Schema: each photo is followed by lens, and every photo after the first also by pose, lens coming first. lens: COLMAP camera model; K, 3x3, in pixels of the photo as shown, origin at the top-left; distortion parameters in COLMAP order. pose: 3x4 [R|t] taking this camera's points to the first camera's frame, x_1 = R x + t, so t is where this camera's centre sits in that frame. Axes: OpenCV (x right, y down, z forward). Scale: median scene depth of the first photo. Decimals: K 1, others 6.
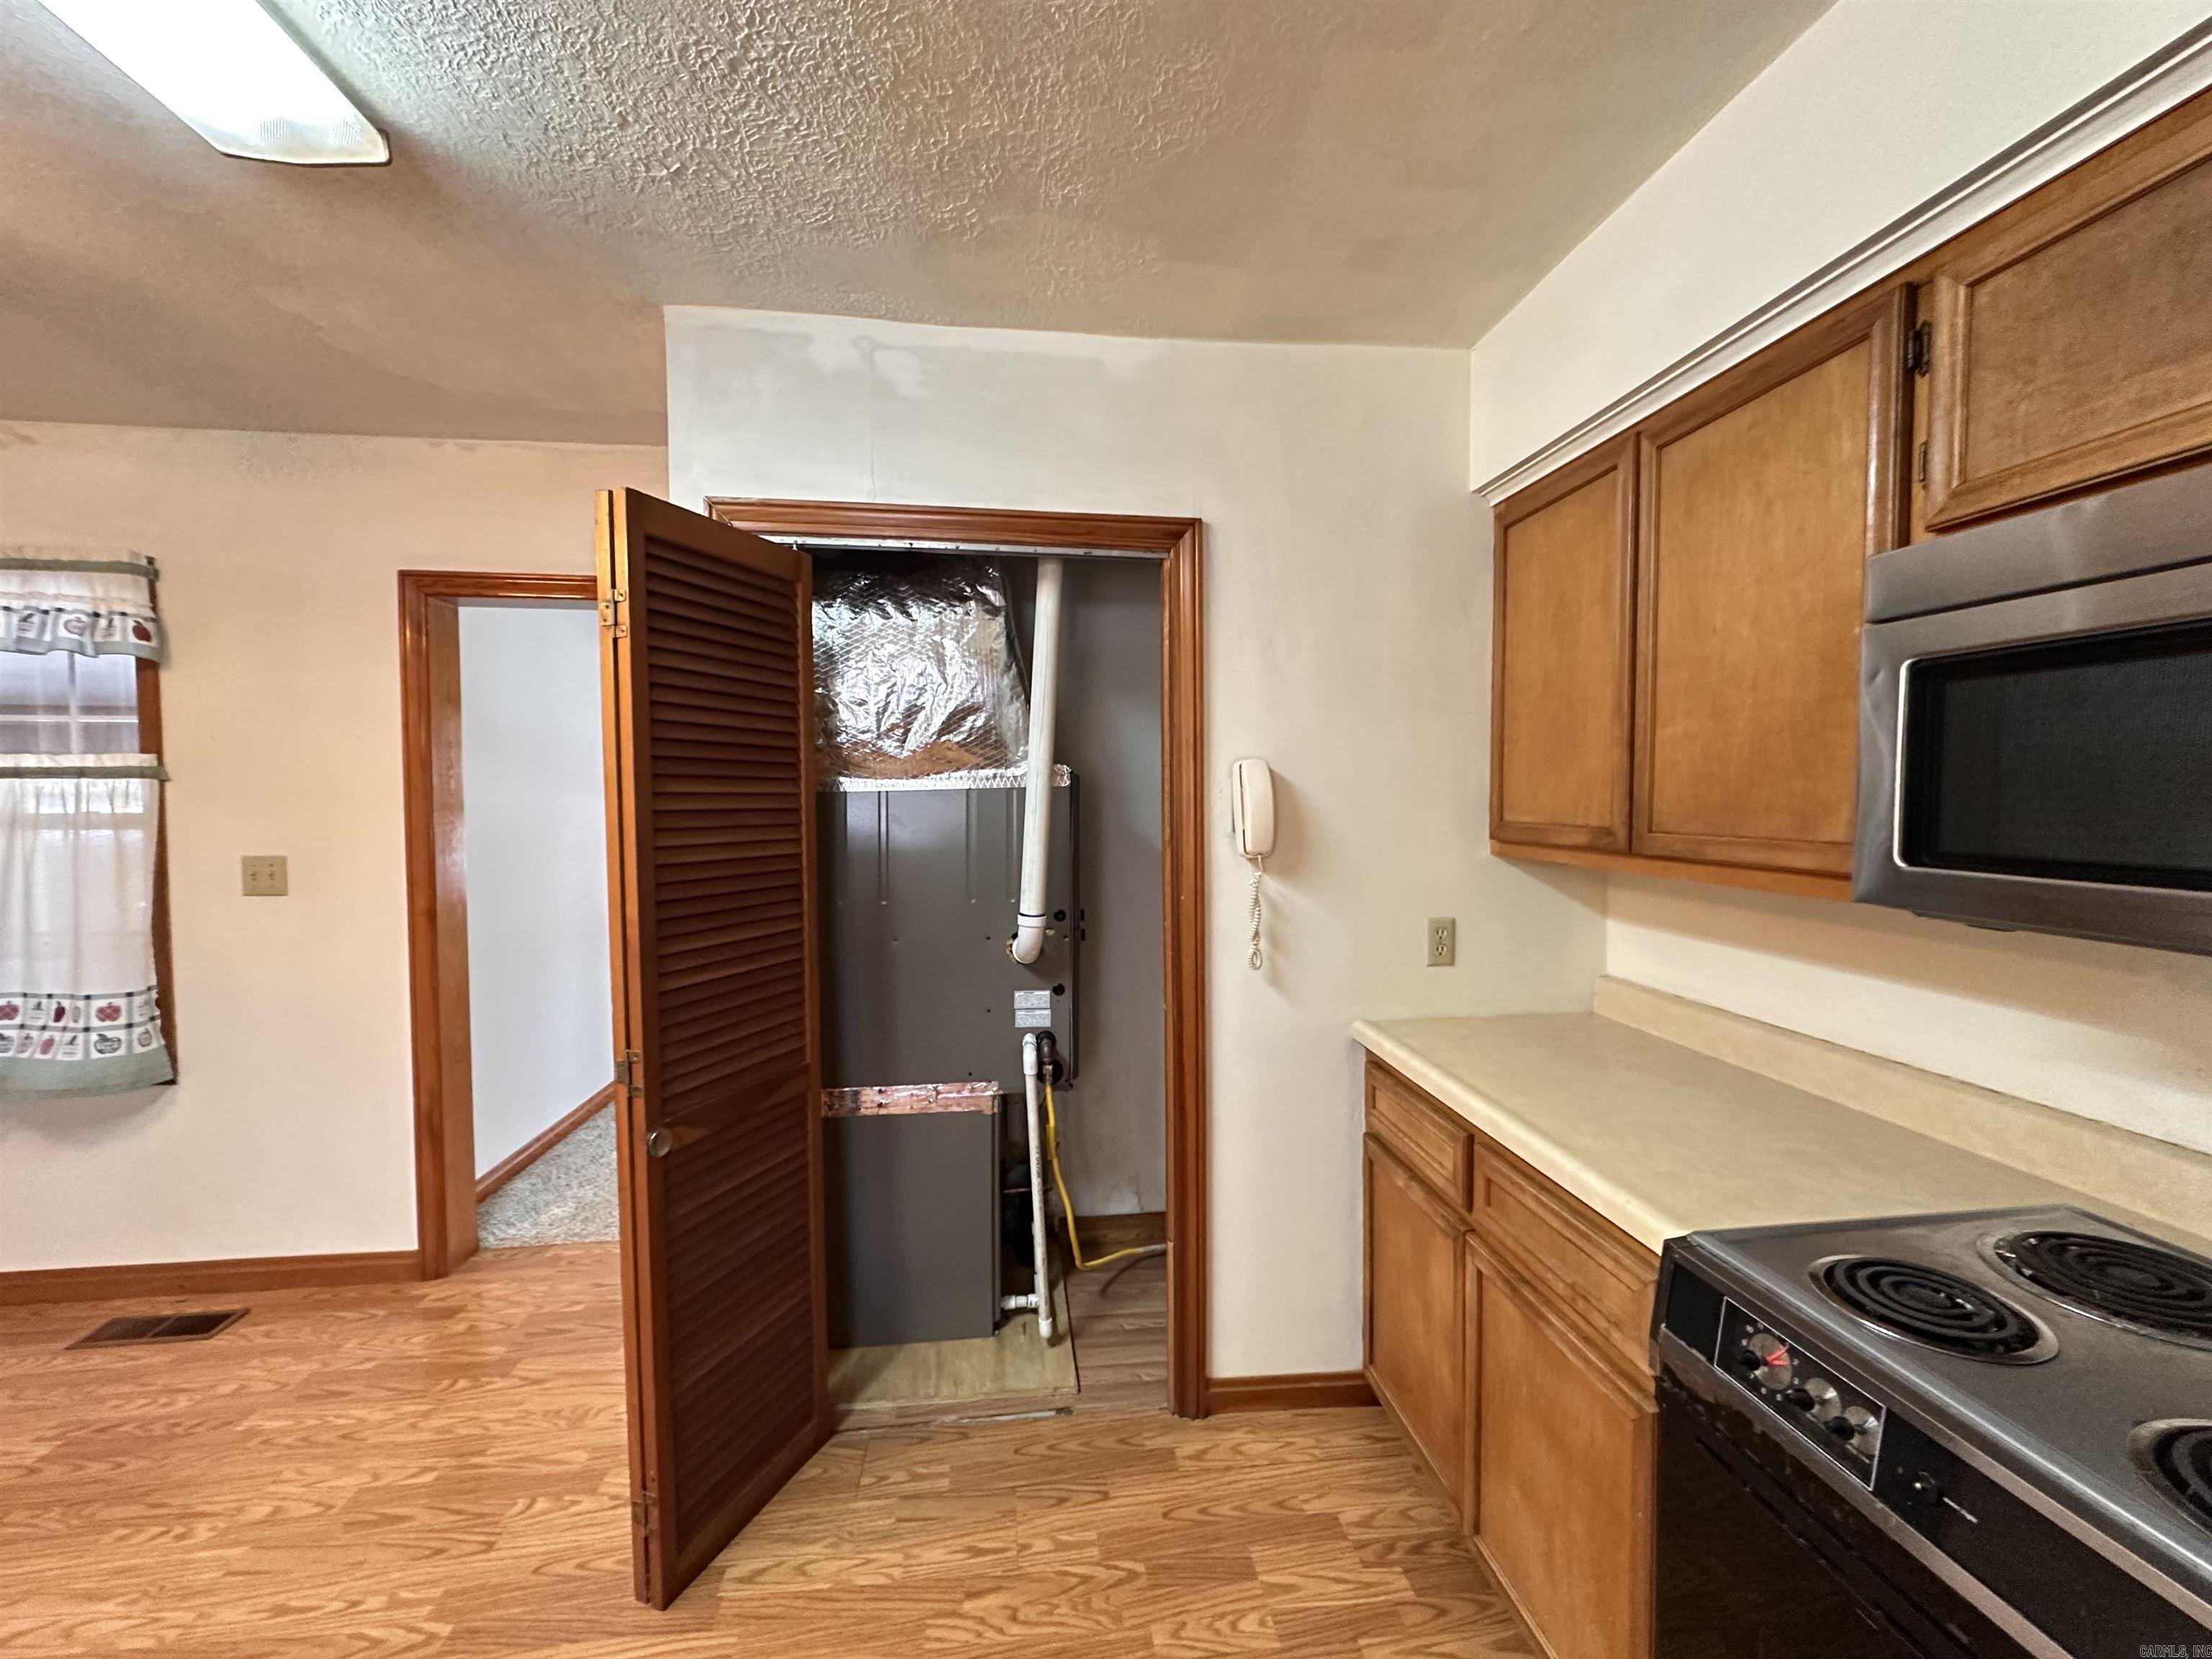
lens RADIAL K [[883.6, 0, 1107.2], [0, 883.6, 829.9], [0, 0, 1]] dist [-0.000838, -0.000045]
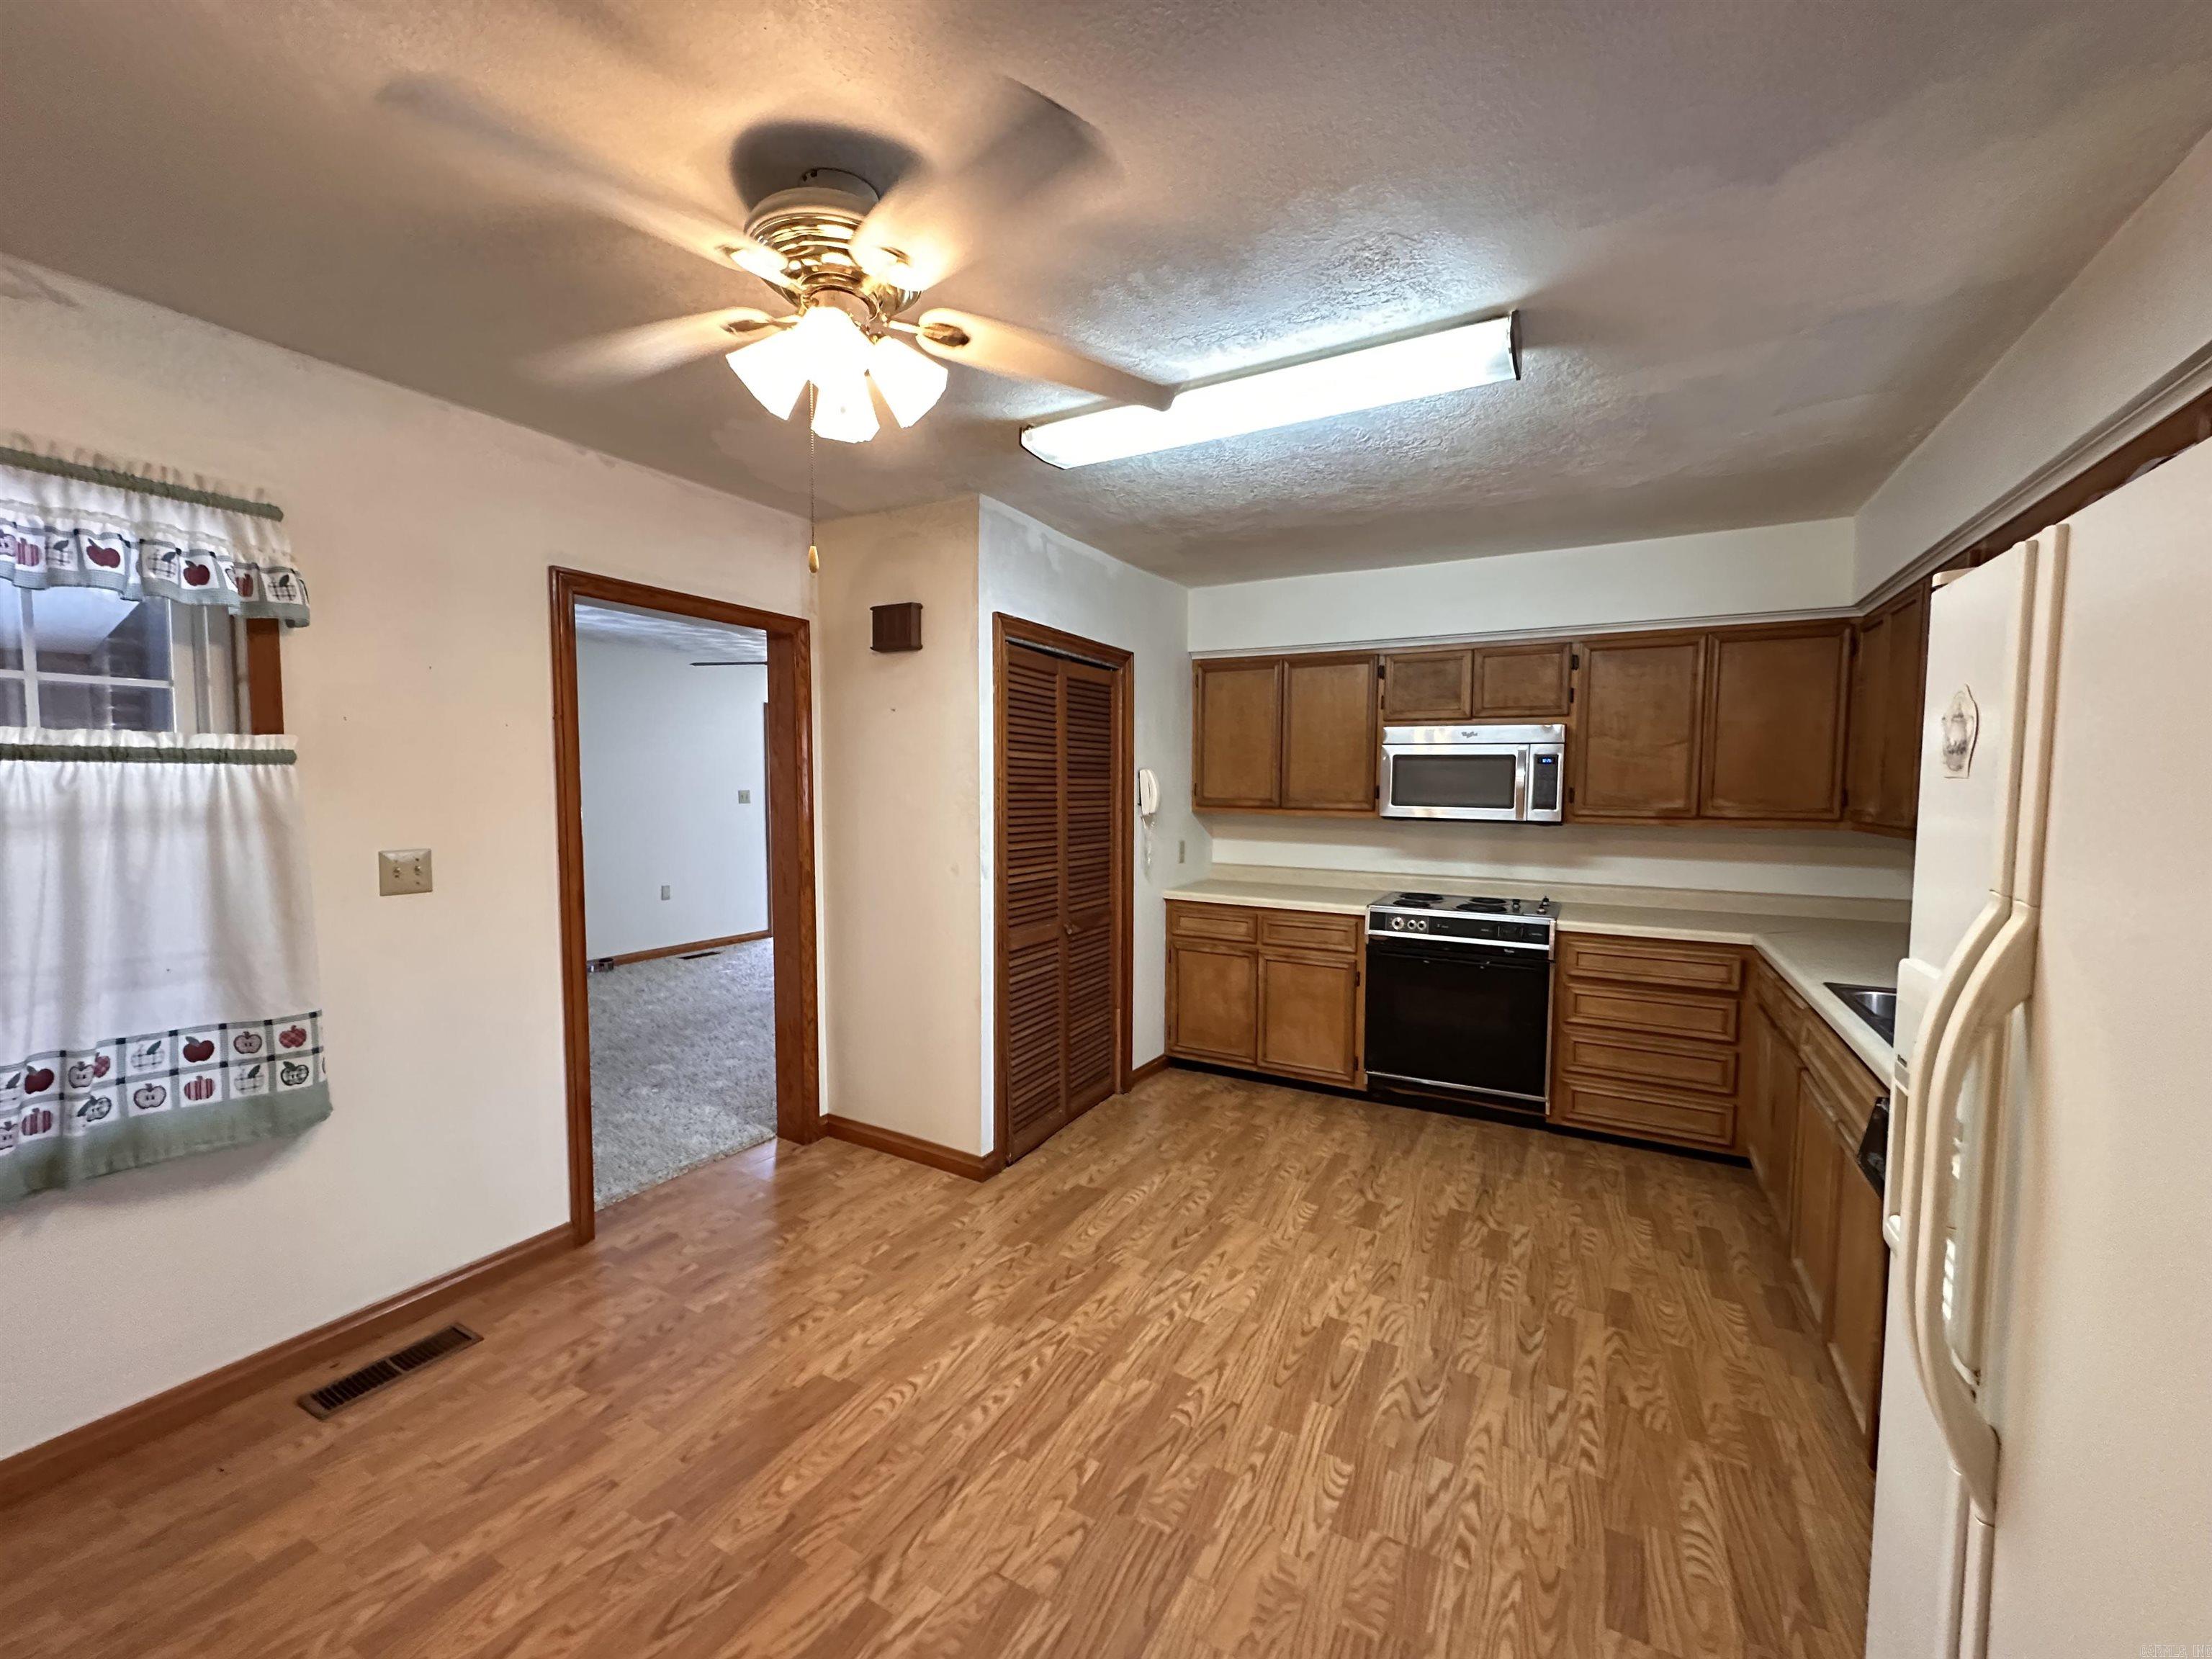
lens RADIAL K [[883.6, 0, 1107.2], [0, 883.6, 829.9], [0, 0, 1]] dist [-0.000838, -0.000045]
pose [[0.585462, -0.039955, 0.809715, -1.406042], [0.025130, 0.999199, 0.031134, -0.001981], [-0.810311, 0.002121, 0.585997, -0.139961]]
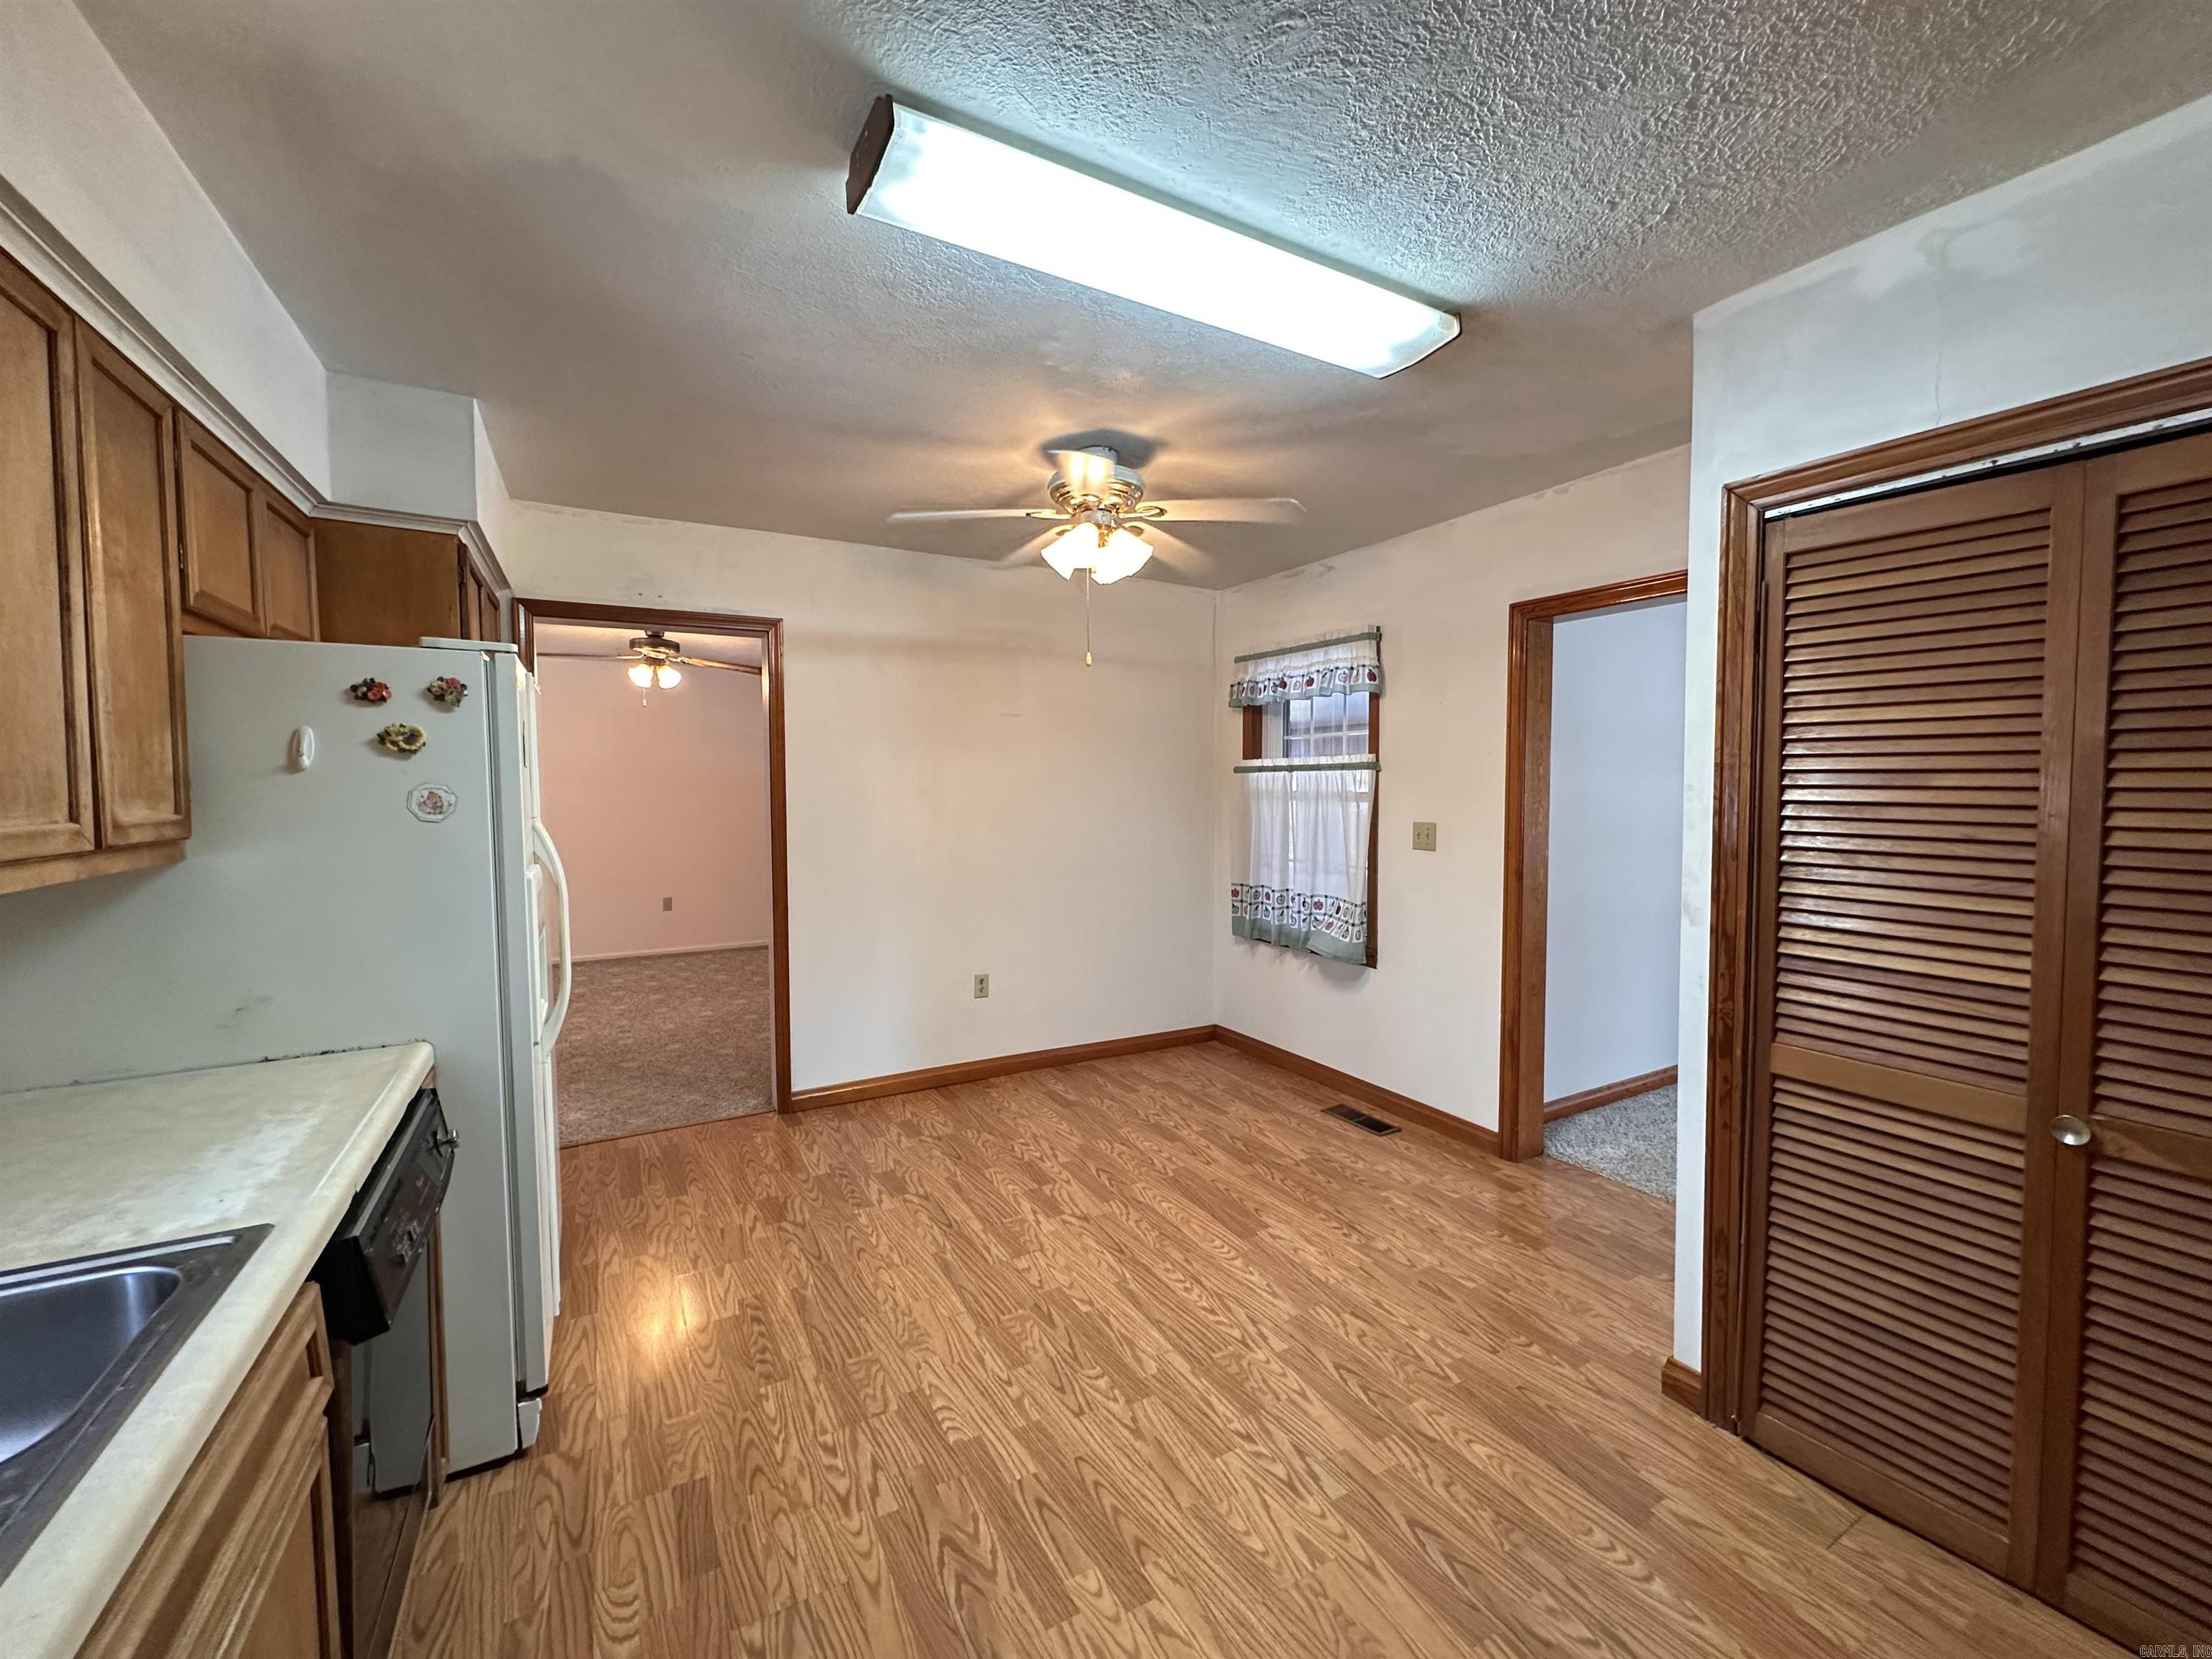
lens RADIAL K [[883.6, 0, 1107.2], [0, 883.6, 829.9], [0, 0, 1]] dist [-0.000838, -0.000045]
pose [[0.390866, 0.046613, -0.919267, 0.183107], [-0.031878, 0.998803, 0.037092, 0.005546], [0.919895, 0.014806, 0.391884, -0.041727]]
